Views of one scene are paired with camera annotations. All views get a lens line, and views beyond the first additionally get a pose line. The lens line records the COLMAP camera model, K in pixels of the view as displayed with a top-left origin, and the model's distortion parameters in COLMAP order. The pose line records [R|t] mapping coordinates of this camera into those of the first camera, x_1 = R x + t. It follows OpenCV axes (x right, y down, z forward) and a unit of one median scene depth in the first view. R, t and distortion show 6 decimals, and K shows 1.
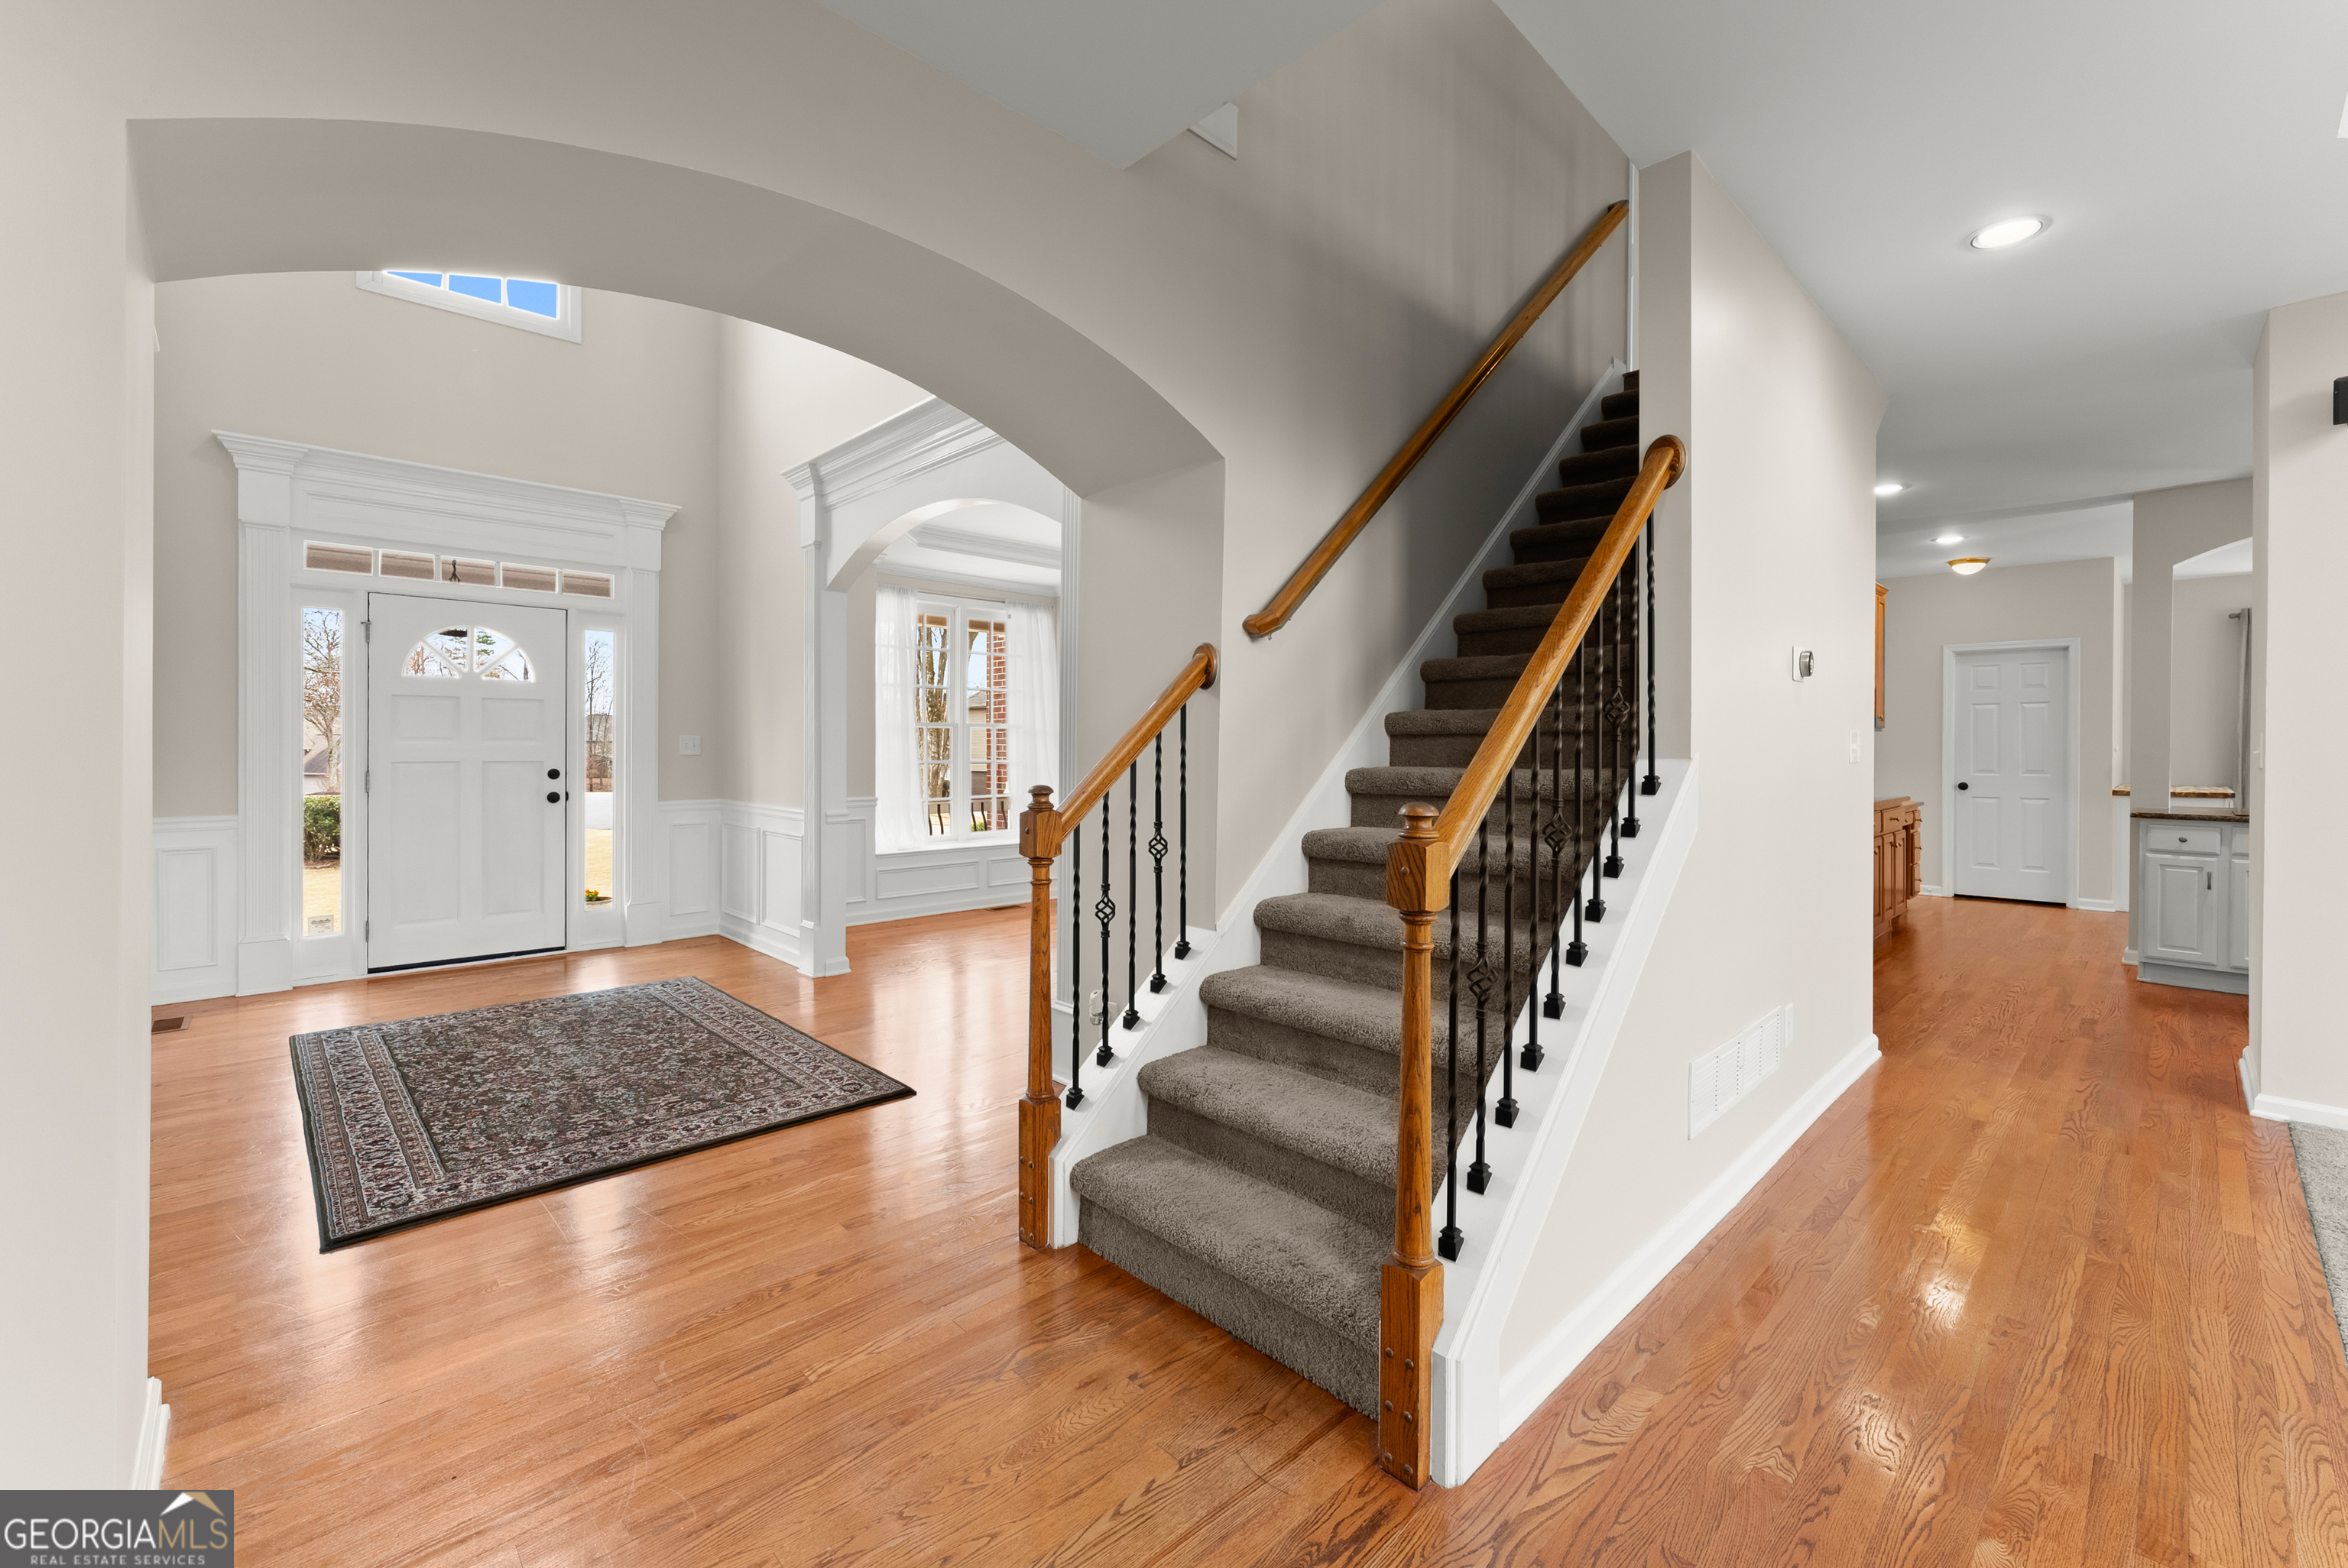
lens RADIAL K [[962.0, 0, 1161.5], [0, 962.0, 749.9], [0, 0, 1]] dist [0.001010, -0.000049]
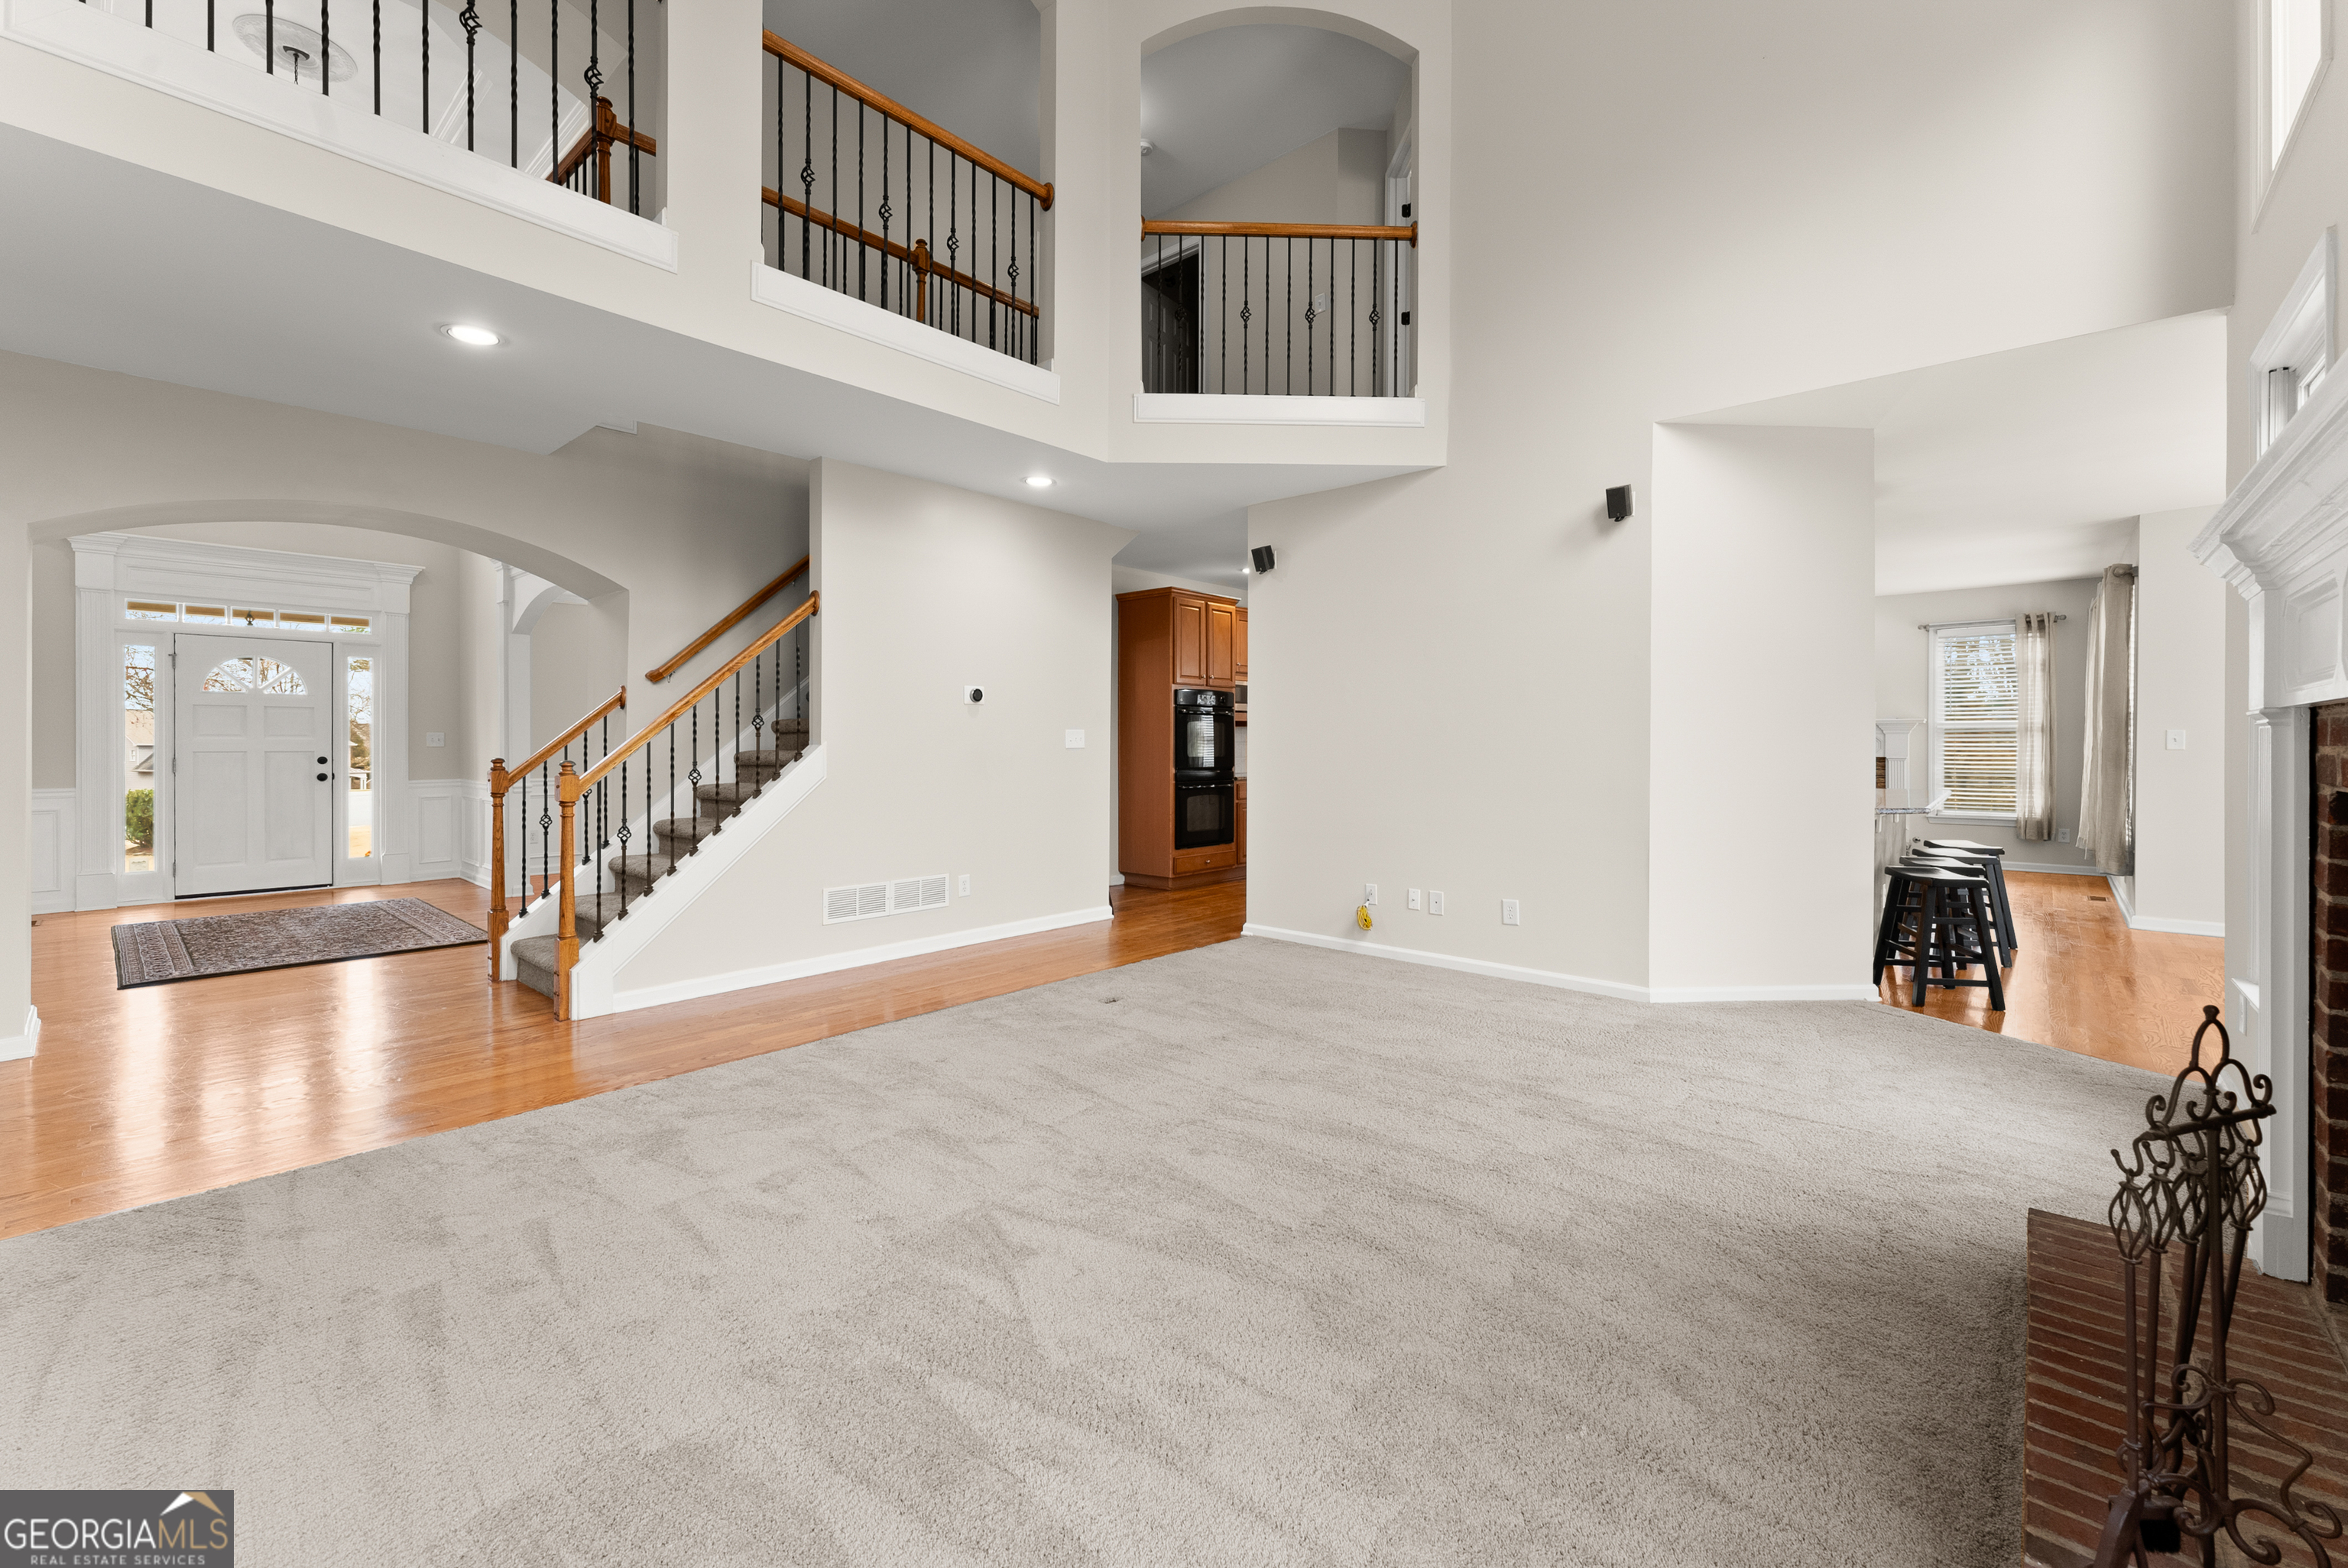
lens RADIAL K [[957.8, 0, 1172.1], [0, 957.8, 743.0], [0, 0, 1]] dist [-0.000936, -0.000006]
pose [[0.996361, -0.002659, 0.085195, 0.592801], [0.002698, 0.999996, -0.000348, 0.004432], [-0.085194, 0.000577, 0.996364, -0.605939]]
